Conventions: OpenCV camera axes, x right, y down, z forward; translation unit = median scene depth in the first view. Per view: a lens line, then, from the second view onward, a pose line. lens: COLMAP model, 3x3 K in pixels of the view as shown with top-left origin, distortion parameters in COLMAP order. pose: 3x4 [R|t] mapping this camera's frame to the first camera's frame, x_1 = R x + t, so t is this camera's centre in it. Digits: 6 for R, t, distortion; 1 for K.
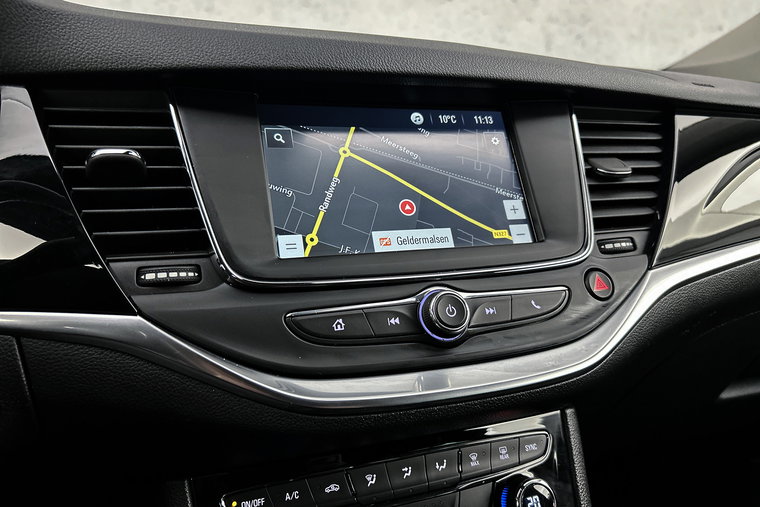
lens RADIAL K [[577.8, 0, 375.6], [0, 577.8, 253.7], [0, 0, 1]] dist [0.066121, -0.071488]
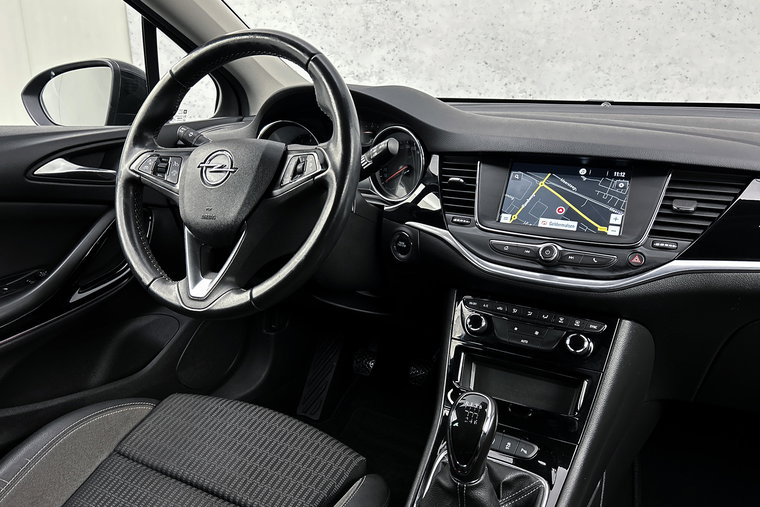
lens RADIAL K [[577.8, 0, 382.2], [0, 577.8, 254.6], [0, 0, 1]] dist [0.066121, -0.071488]
pose [[0.671077, 0.198484, -0.714325, 1.376932], [-0.164844, 0.979325, 0.117253, -0.066376], [0.722829, 0.039067, 0.689922, -1.218106]]
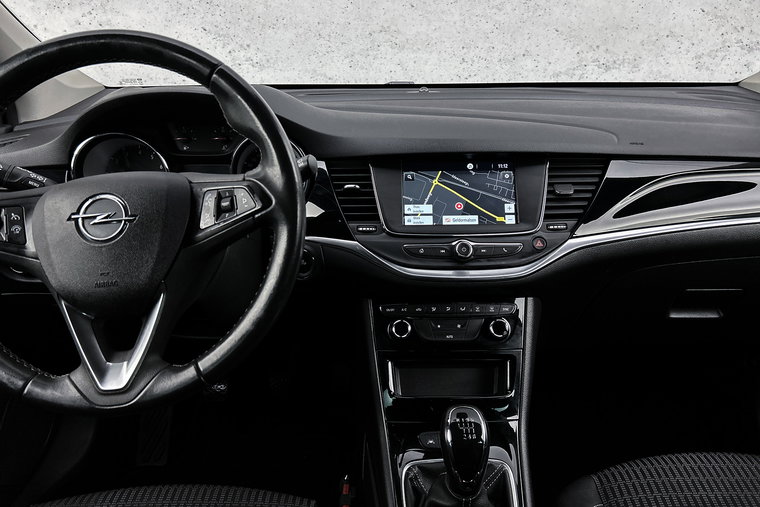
lens RADIAL K [[577.8, 0, 384.4], [0, 577.8, 252.7], [0, 0, 1]] dist [0.066121, -0.071488]
pose [[0.944110, 0.087286, -0.317865, 0.586463], [-0.050050, 0.991082, 0.123493, -0.182529], [0.325810, -0.100682, 0.940059, -1.509993]]
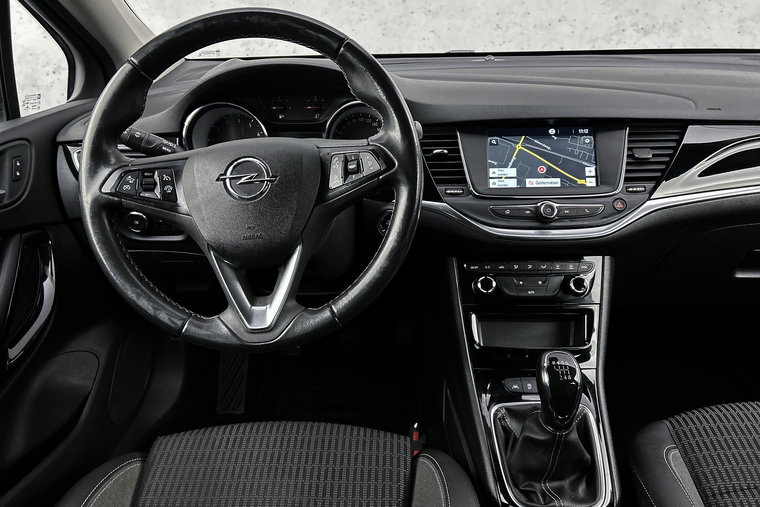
lens RADIAL K [[577.8, 0, 380.8], [0, 577.8, 251.9], [0, 0, 1]] dist [0.066121, -0.071488]
pose [[0.931113, 0.106109, -0.348954, 0.352752], [-0.046931, 0.983648, 0.173879, -0.145498], [0.361698, -0.145524, 0.920868, -1.817854]]
